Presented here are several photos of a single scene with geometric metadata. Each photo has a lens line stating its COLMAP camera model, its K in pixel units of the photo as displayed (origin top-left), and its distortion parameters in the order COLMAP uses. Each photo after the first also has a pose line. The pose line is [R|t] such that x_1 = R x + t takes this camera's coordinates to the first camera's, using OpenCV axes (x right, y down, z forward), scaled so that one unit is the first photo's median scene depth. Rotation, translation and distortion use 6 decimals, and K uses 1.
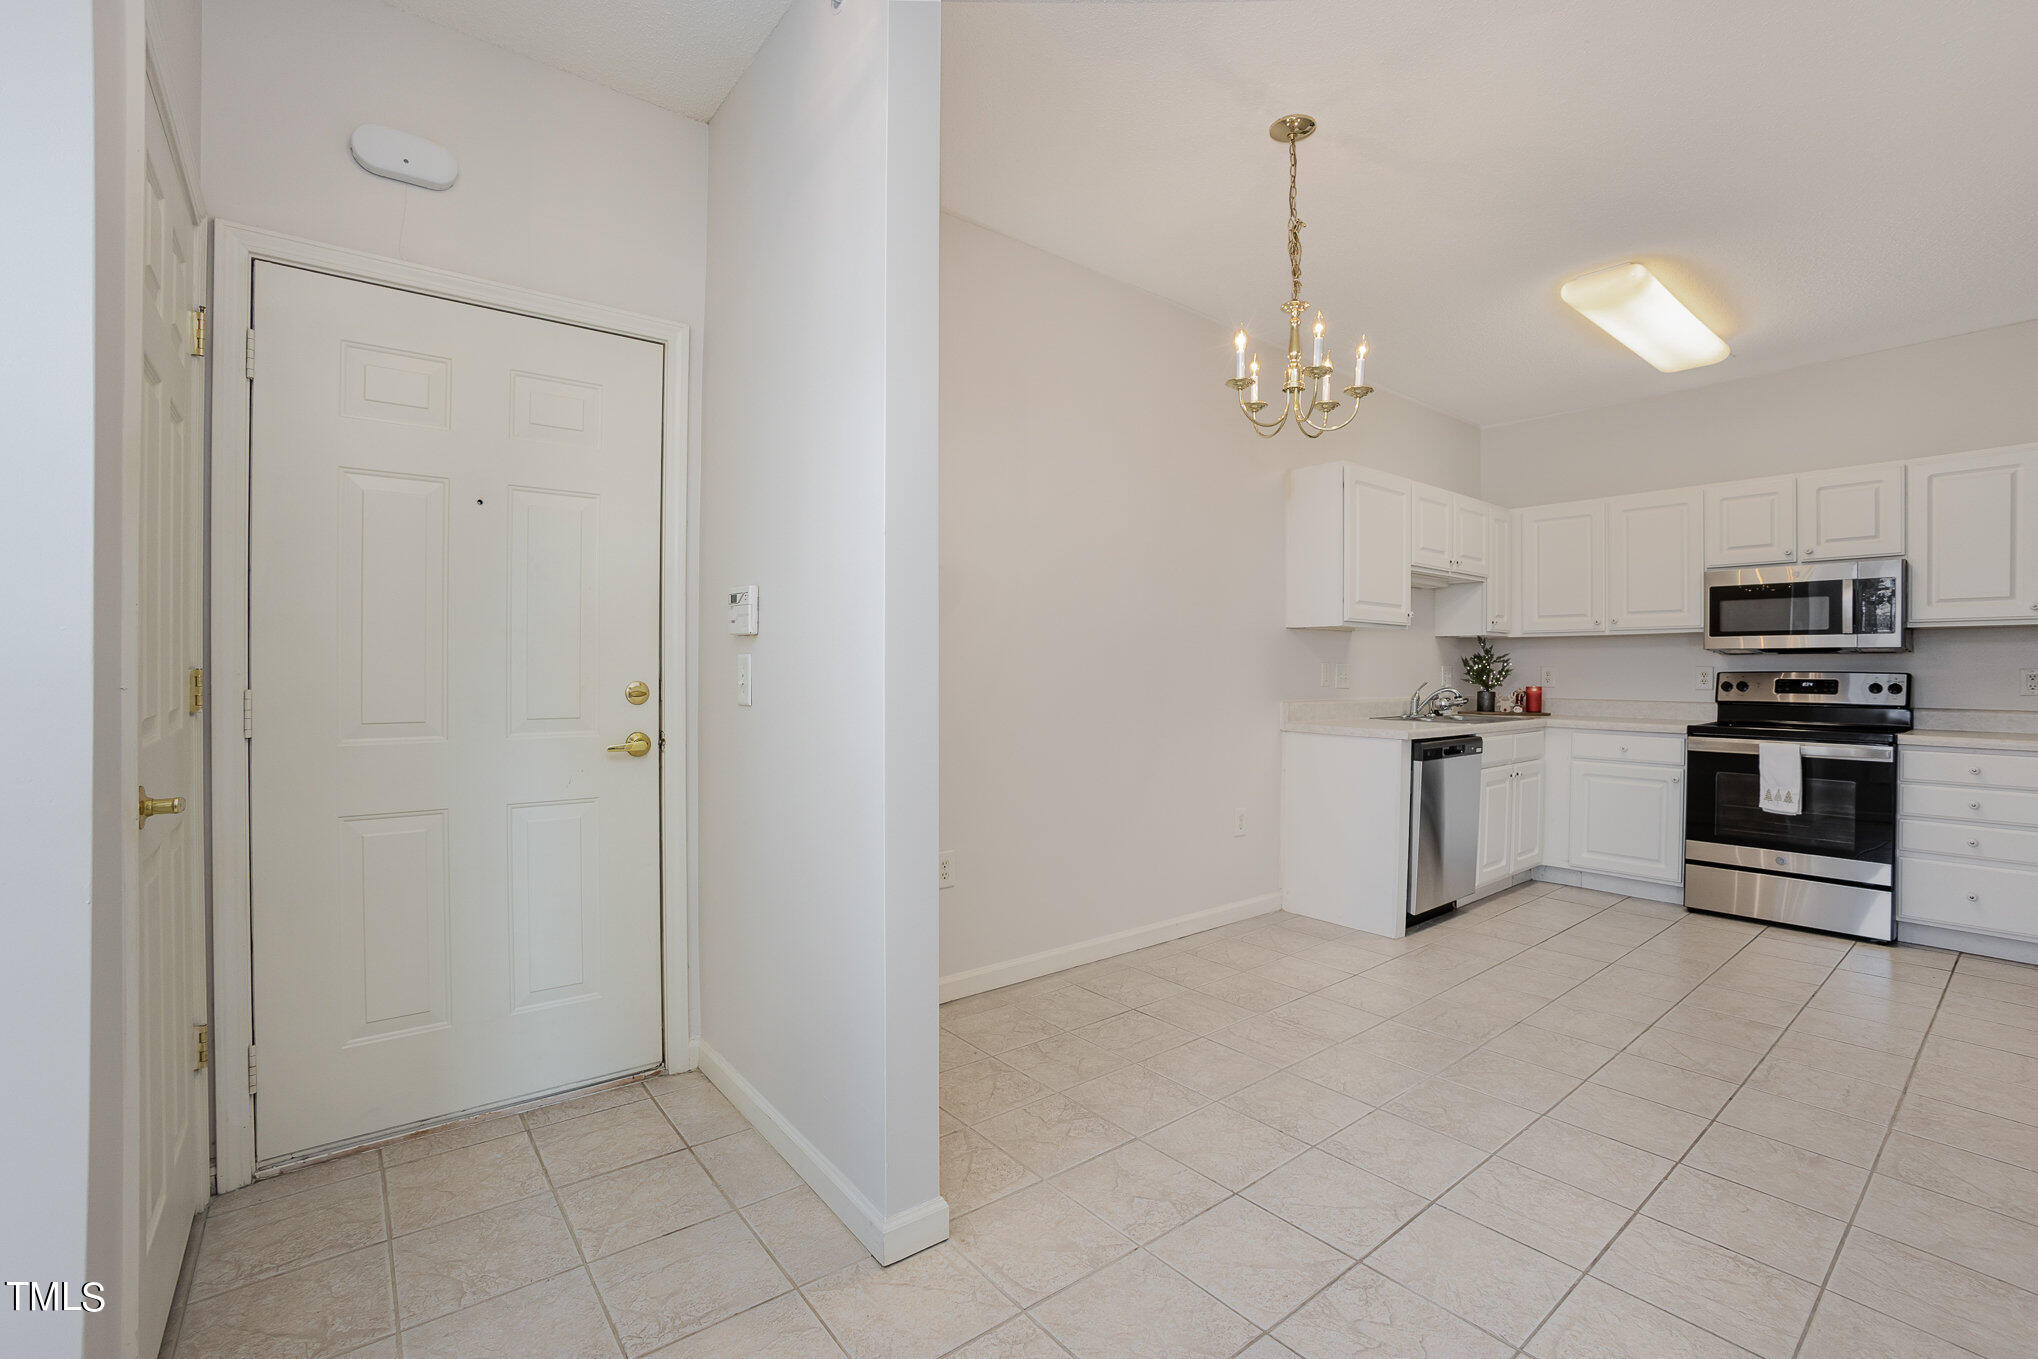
lens RADIAL K [[917.2, 0, 1030.2], [0, 917.2, 680.2], [0, 0, 1]] dist [-0.071022, 0.034513]
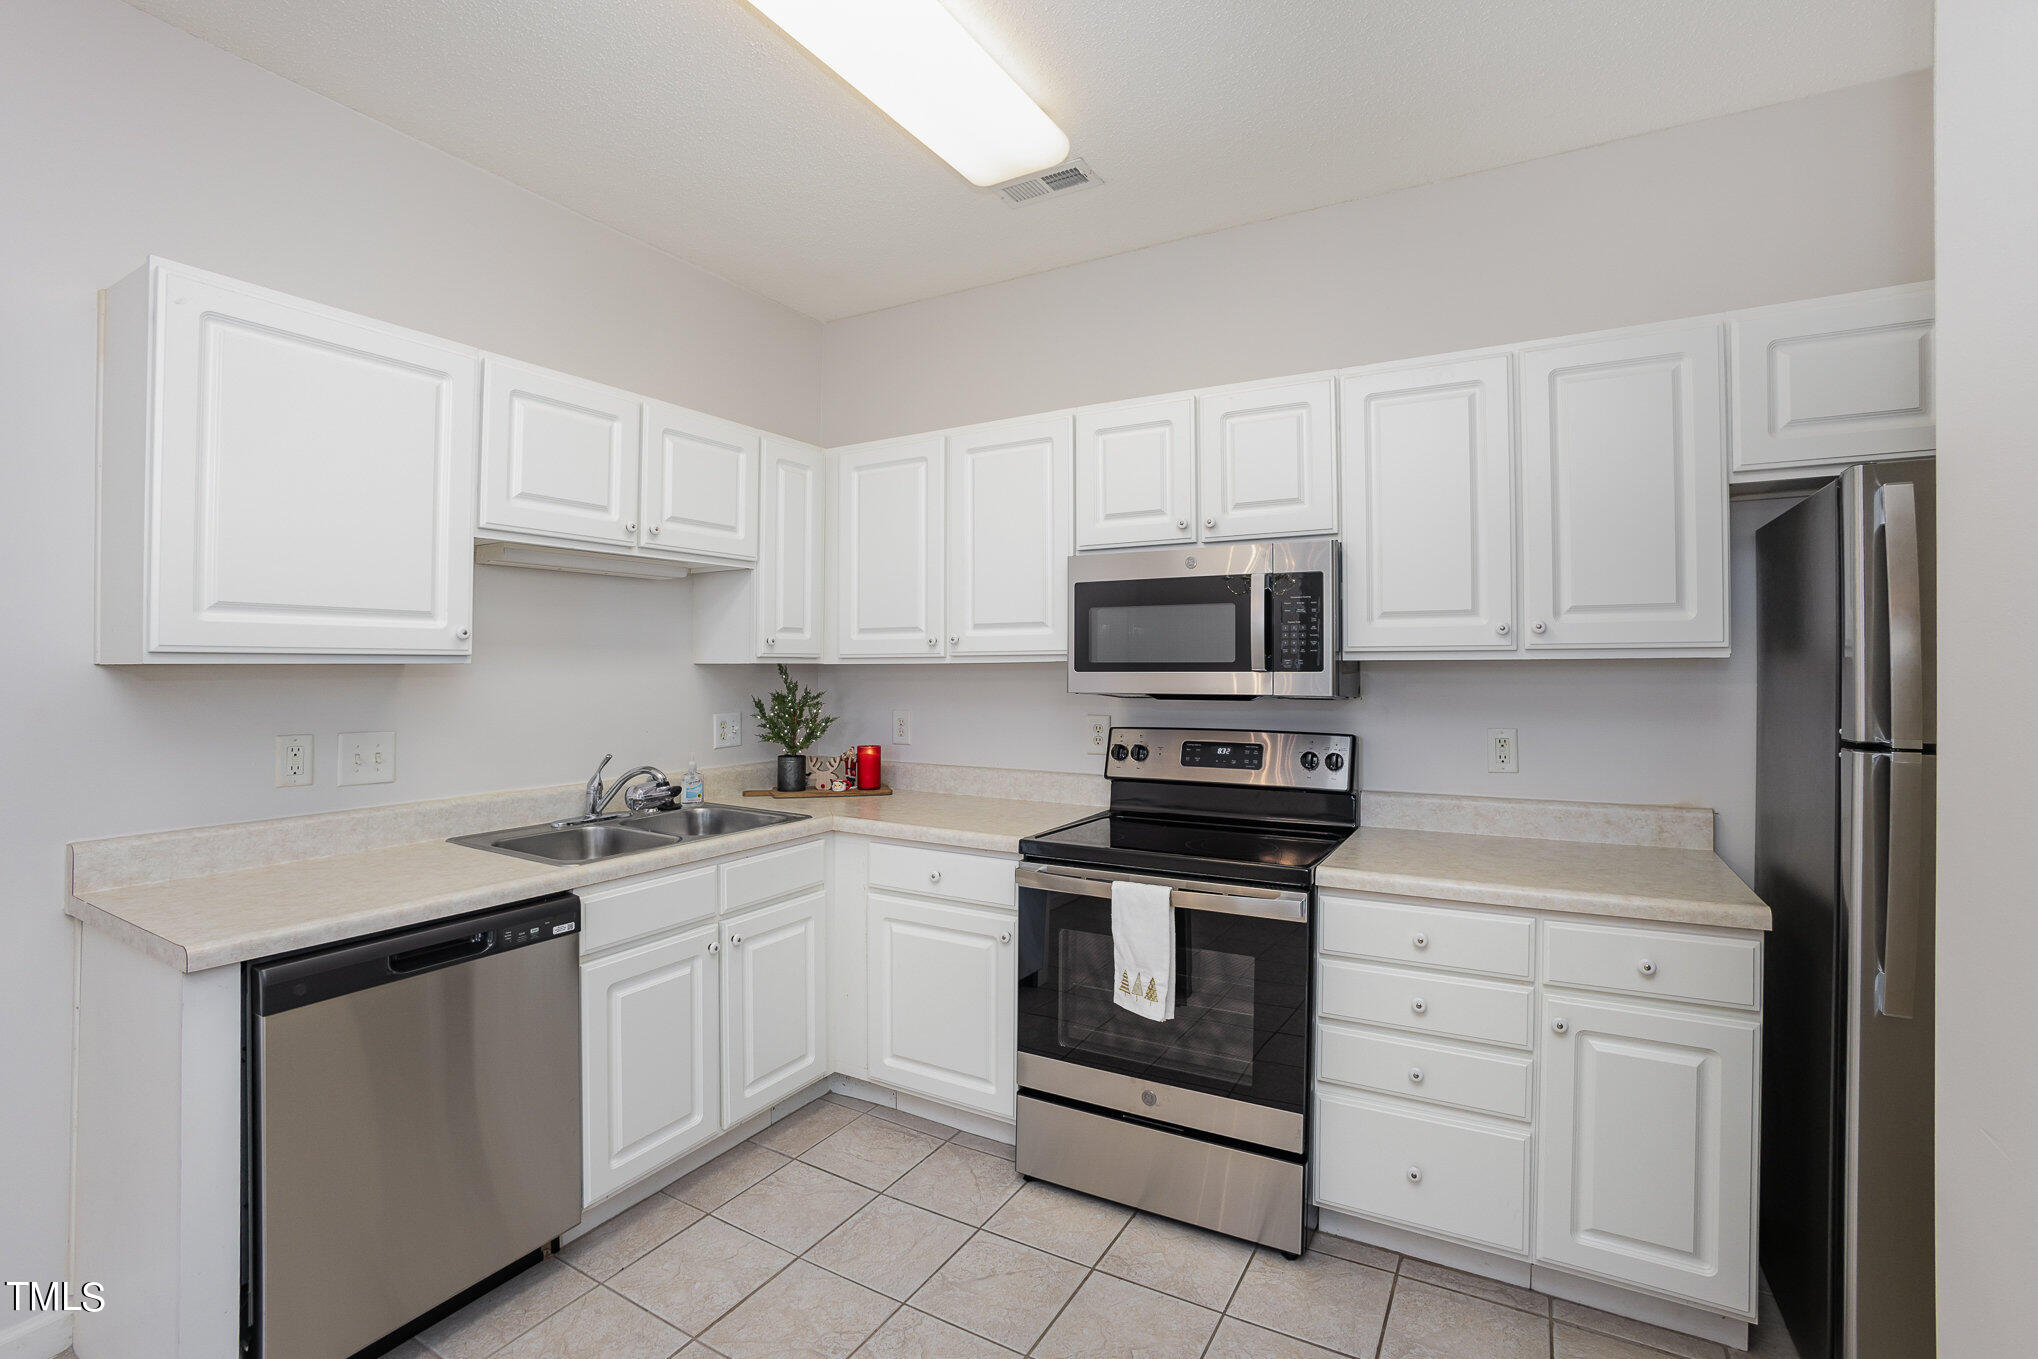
lens RADIAL K [[917.2, 0, 1030.2], [0, 917.2, 680.2], [0, 0, 1]] dist [-0.071022, 0.034513]
pose [[0.939035, -0.012695, 0.343587, 0.556704], [0.011372, 0.999918, 0.005864, -0.048647], [-0.343633, -0.001599, 0.939103, 0.480160]]
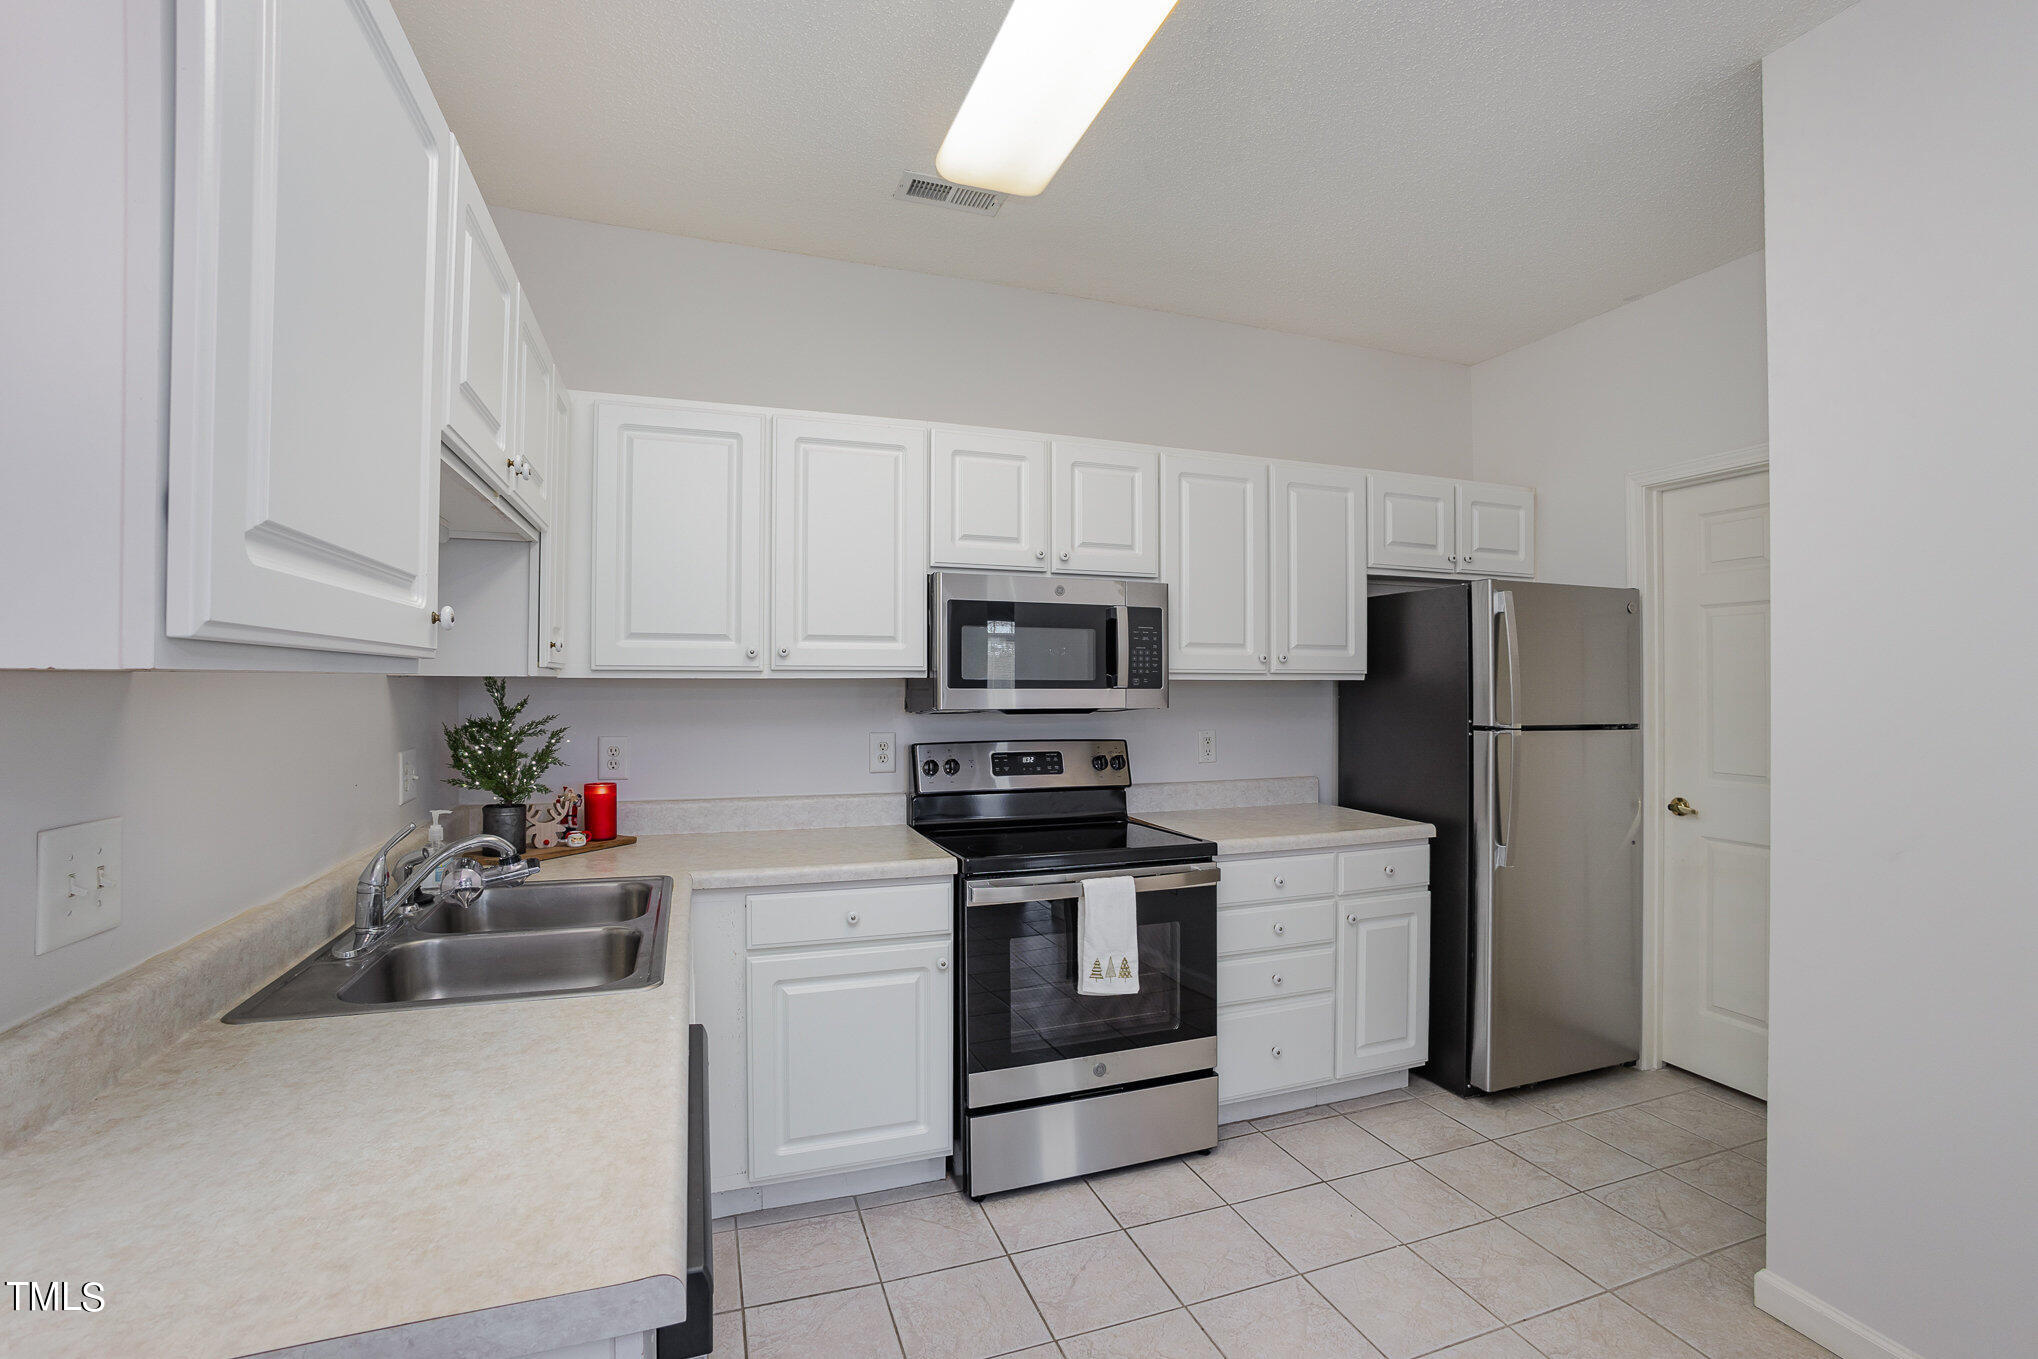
lens RADIAL K [[917.2, 0, 1030.2], [0, 917.2, 680.2], [0, 0, 1]] dist [-0.071022, 0.034513]
pose [[0.347160, -0.001456, 0.937805, 0.243168], [0.008438, 0.999963, -0.001571, -0.054396], [-0.937768, 0.008459, 0.347159, 0.775603]]
